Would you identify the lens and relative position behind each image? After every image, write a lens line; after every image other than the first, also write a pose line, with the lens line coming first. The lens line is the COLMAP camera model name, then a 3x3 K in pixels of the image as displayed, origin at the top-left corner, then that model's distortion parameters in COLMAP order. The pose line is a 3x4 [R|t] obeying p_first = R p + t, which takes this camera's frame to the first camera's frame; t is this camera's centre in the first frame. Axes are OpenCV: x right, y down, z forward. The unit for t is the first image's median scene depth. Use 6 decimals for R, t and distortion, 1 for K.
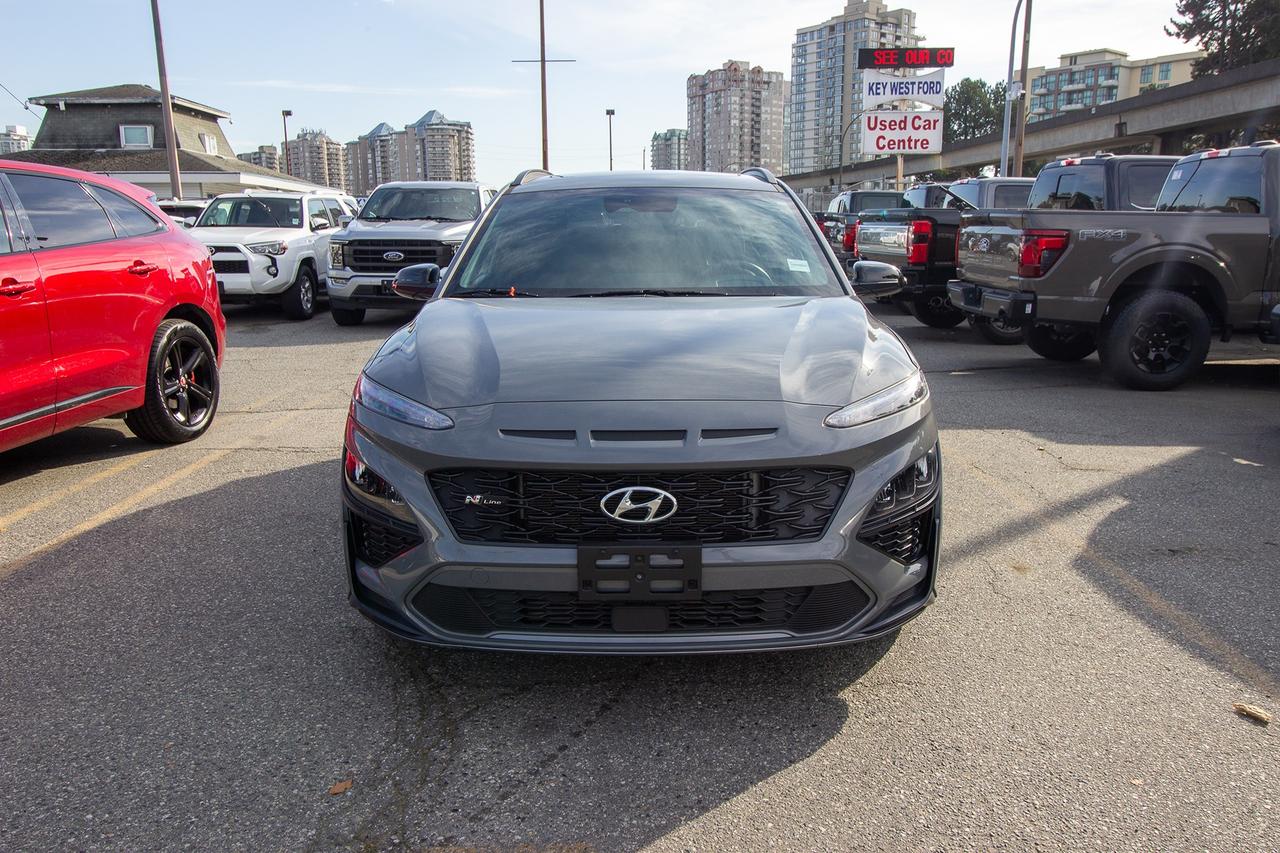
lens RADIAL K [[981.7, 0, 660.7], [0, 981.7, 430.8], [0, 0, 1]] dist [0.008514, -0.003168]
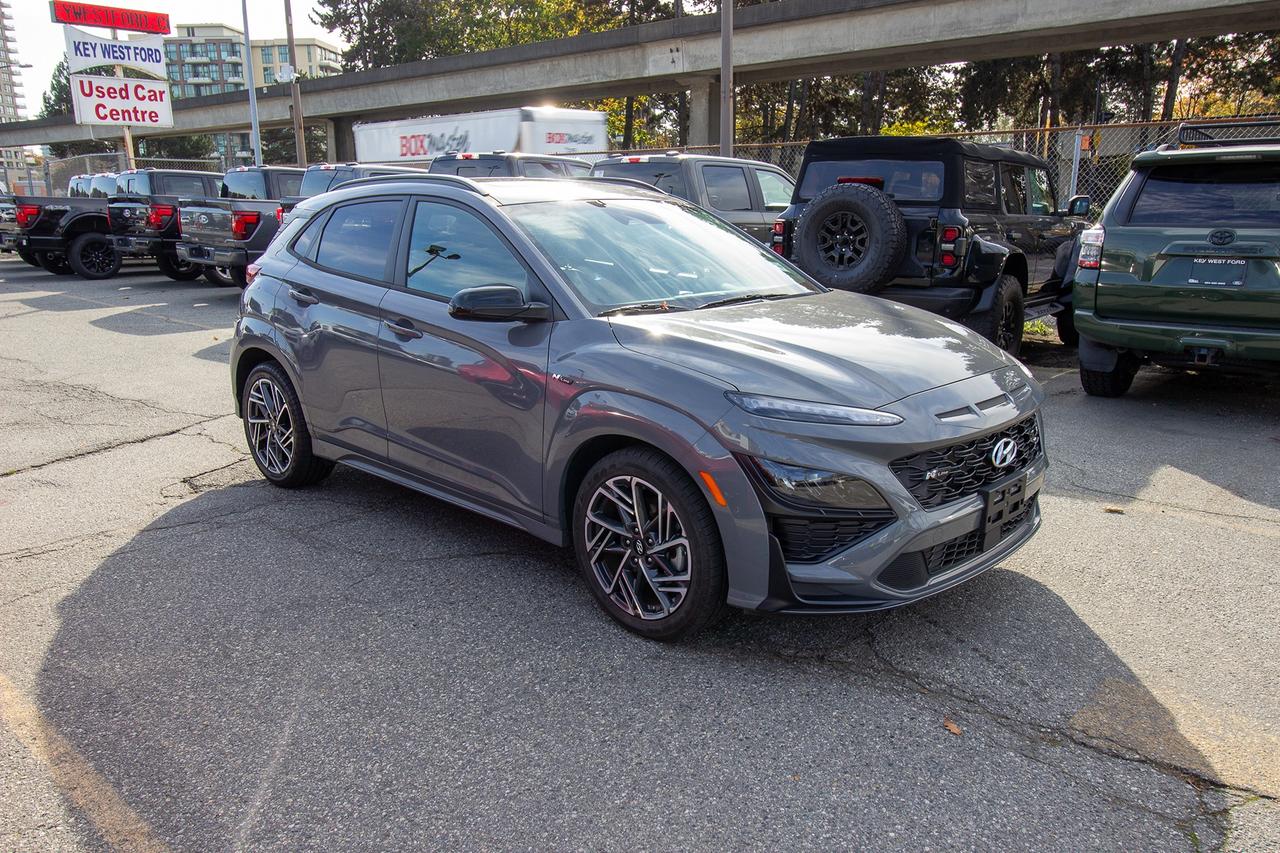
lens RADIAL K [[981.7, 0, 660.7], [0, 981.7, 430.8], [0, 0, 1]] dist [0.008514, -0.003168]
pose [[0.667581, -0.167421, 0.725469, -0.093714], [0.149410, 0.984693, 0.089756, -0.010435], [-0.729392, 0.048473, 0.682377, 0.029536]]
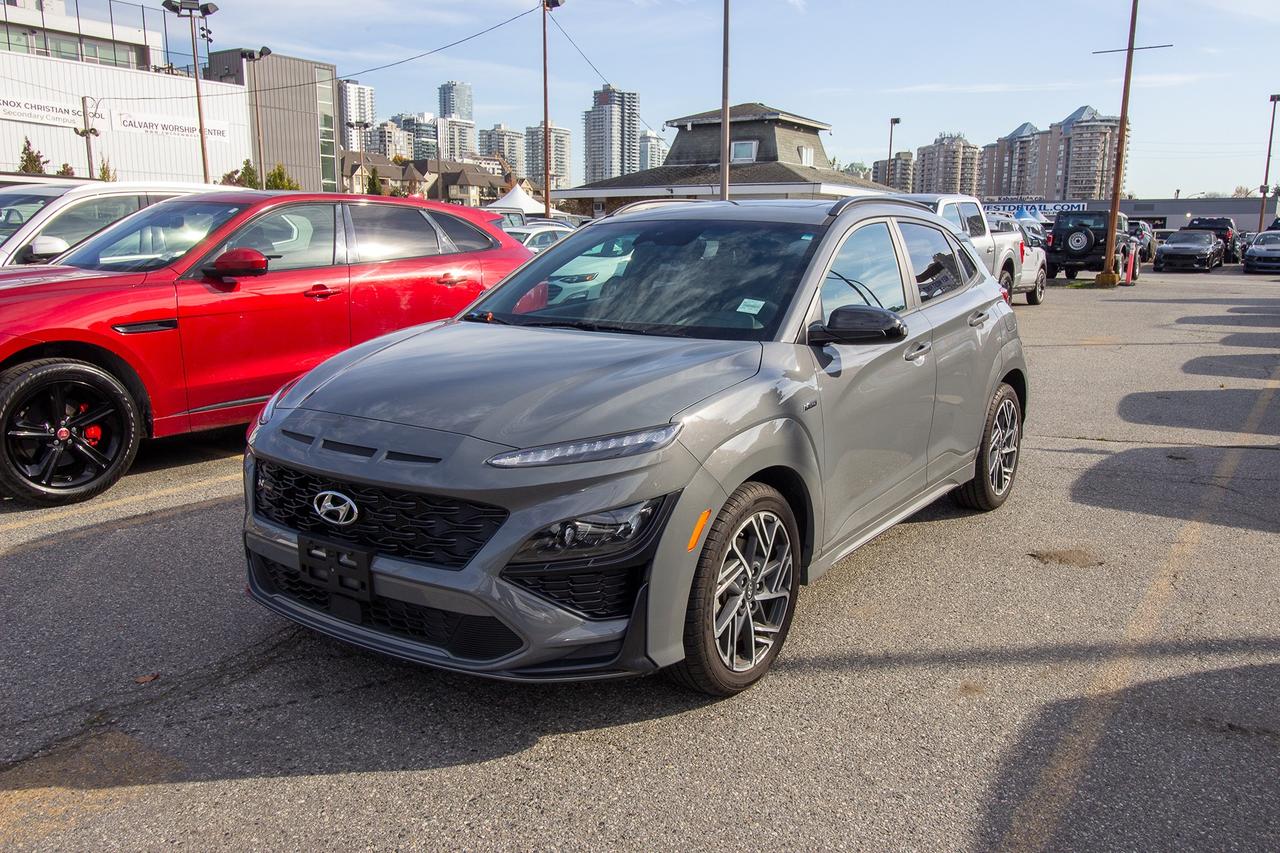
lens RADIAL K [[1036.6, 0, 640.0], [0, 1036.6, 426.5], [0, 0, 1]] dist [0.016491, -0.006126]
pose [[0.812107, 0.117002, -0.571658, 0.067890], [-0.128801, 0.991470, 0.019950, -0.006392], [0.569116, 0.057429, 0.820250, 0.013914]]
